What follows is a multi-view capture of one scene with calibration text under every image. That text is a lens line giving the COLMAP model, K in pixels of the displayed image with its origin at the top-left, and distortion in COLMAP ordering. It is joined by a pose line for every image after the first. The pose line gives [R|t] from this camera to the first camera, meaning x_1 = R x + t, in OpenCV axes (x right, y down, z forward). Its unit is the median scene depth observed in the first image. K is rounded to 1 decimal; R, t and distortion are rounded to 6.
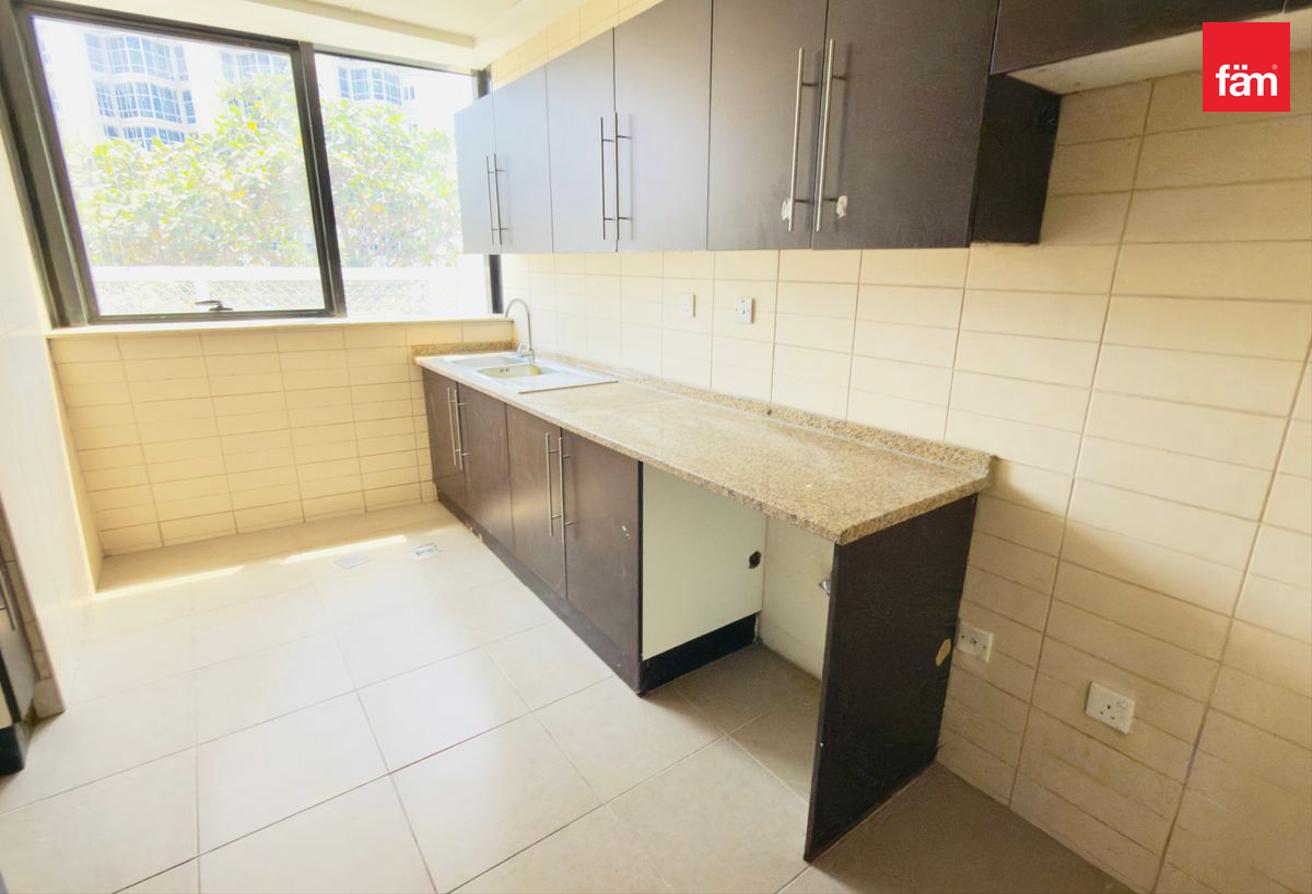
lens RADIAL K [[619.1, 0, 656.0], [0, 619.1, 447.0], [0, 0, 1]] dist [0.000966, -0.000024]
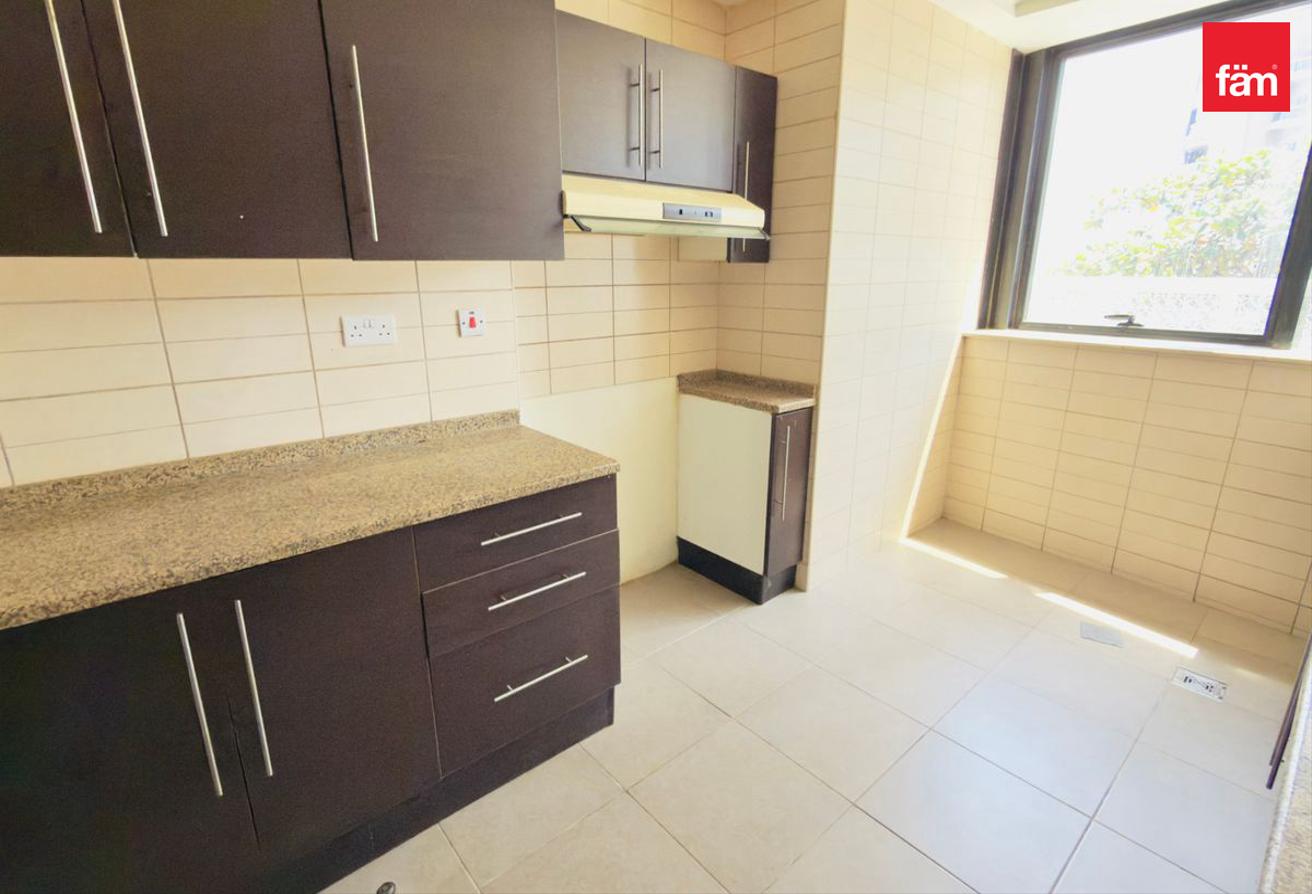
lens RADIAL K [[623.1, 0, 656.0], [0, 623.1, 447.0], [0, 0, 1]] dist [0.000271, 0.000256]
pose [[0.086219, 0.264883, -0.960418, 0.183234], [-0.283569, 0.930659, 0.231219, -0.070173], [0.955068, 0.252410, 0.155353, 0.236972]]
